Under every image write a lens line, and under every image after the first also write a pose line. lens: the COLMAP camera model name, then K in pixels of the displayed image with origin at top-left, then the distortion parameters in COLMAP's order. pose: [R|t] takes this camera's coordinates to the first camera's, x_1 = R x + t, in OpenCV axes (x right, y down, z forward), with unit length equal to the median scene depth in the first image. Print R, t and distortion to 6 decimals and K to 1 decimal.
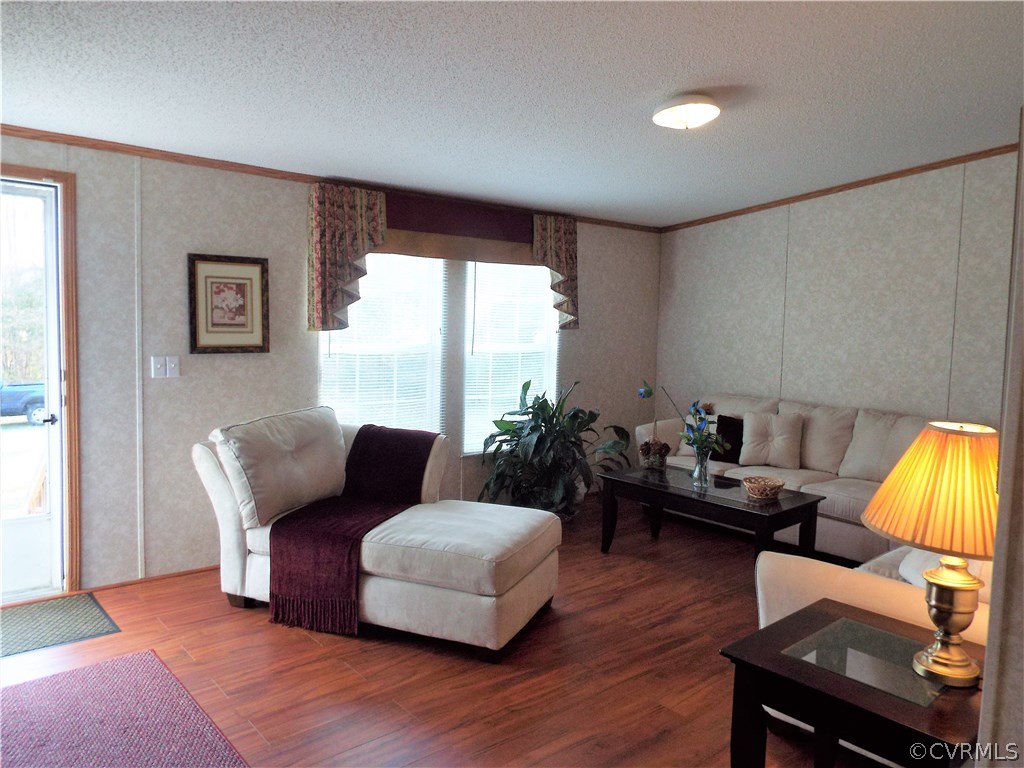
lens RADIAL K [[731.7, 0, 499.1], [0, 731.7, 367.0], [0, 0, 1]] dist [-0.003913, 0.011317]
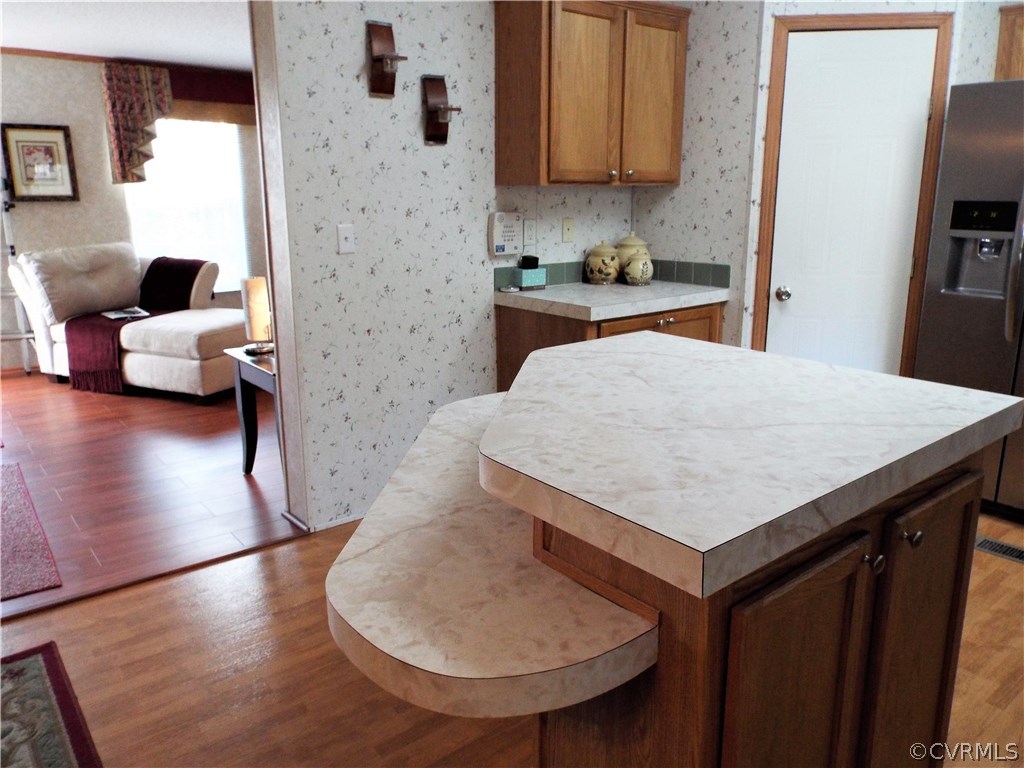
lens RADIAL K [[744.0, 0, 522.1], [0, 744.0, 377.2], [0, 0, 1]] dist [-0.004076, -0.007605]
pose [[0.999406, -0.016741, -0.030115, 0.503169], [0.021351, 0.986894, 0.159951, 0.094452], [0.027043, -0.160499, 0.986665, -0.327879]]
